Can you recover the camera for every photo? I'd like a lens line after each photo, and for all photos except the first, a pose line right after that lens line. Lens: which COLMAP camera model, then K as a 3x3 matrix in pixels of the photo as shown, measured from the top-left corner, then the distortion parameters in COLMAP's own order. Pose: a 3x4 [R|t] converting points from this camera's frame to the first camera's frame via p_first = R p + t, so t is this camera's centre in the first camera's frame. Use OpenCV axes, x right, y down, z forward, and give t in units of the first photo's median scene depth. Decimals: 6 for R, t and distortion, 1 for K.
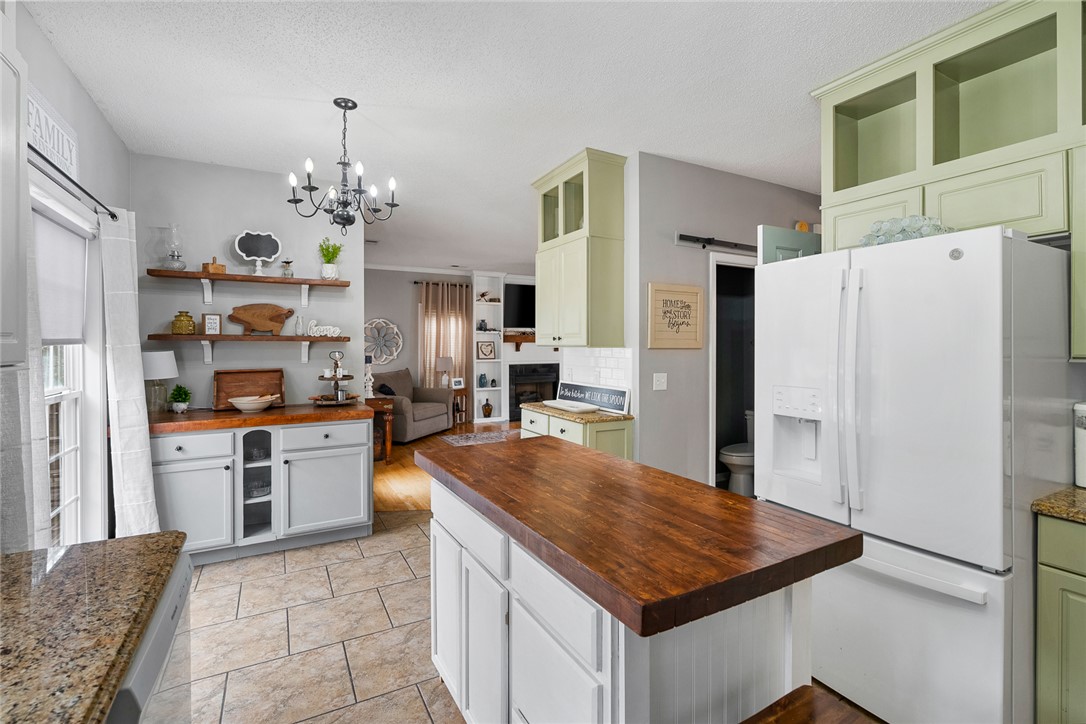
lens RADIAL K [[496.2, 0, 546.8], [0, 496.2, 353.9], [0, 0, 1]] dist [-0.012533, 0.000216]
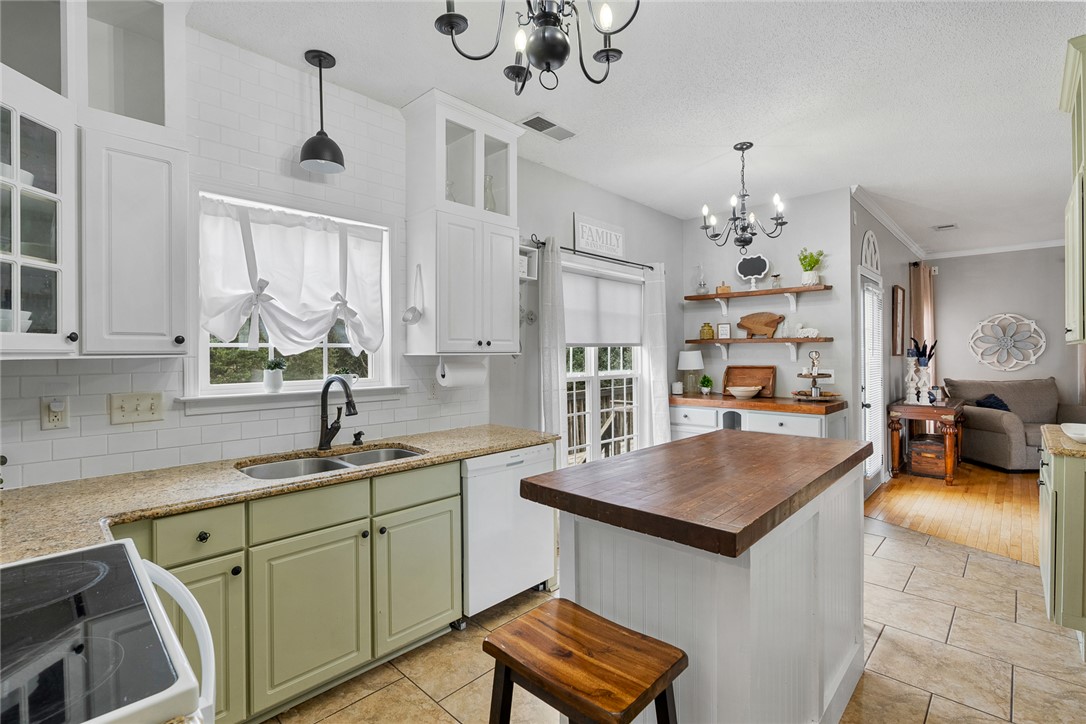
lens RADIAL K [[496.2, 0, 546.8], [0, 496.2, 353.9], [0, 0, 1]] dist [-0.012533, 0.000216]
pose [[0.294906, -0.001065, -0.955526, 0.195313], [-0.011606, 0.999922, -0.004697, 0.005861], [0.955456, 0.012475, 0.294871, 0.056734]]
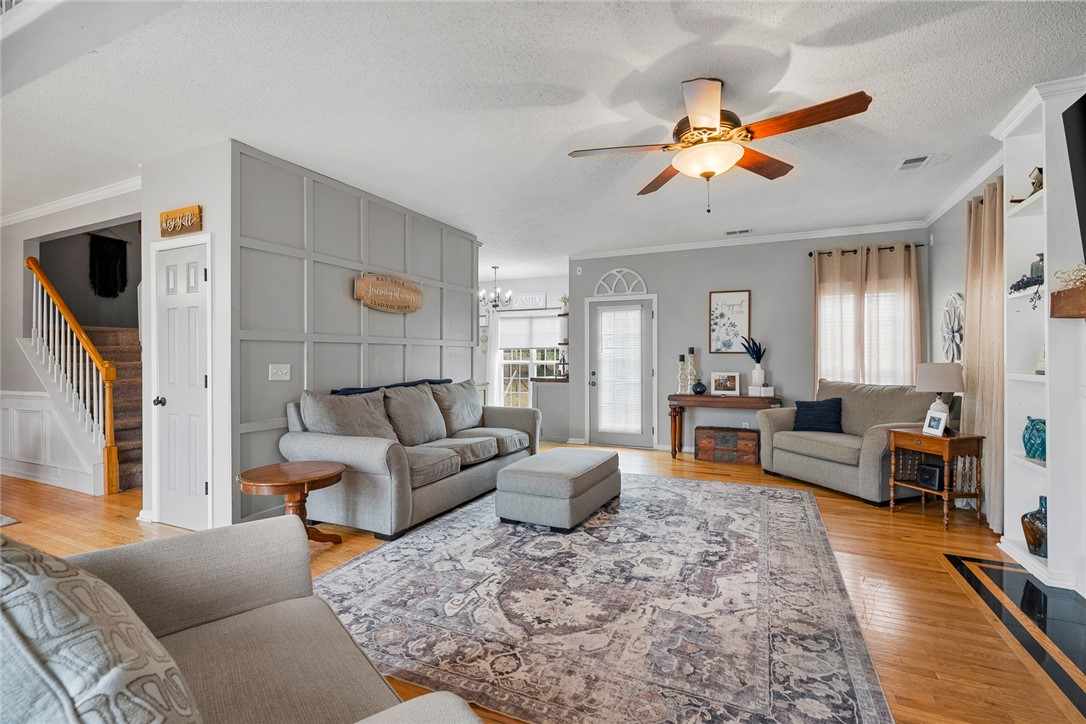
lens RADIAL K [[496.2, 0, 546.8], [0, 496.2, 353.9], [0, 0, 1]] dist [-0.012533, 0.000216]
pose [[-0.807246, -0.004096, -0.590201, 0.351991], [-0.009683, 0.999933, 0.006304, -0.001571], [0.590136, 0.010803, -0.807231, 1.146237]]
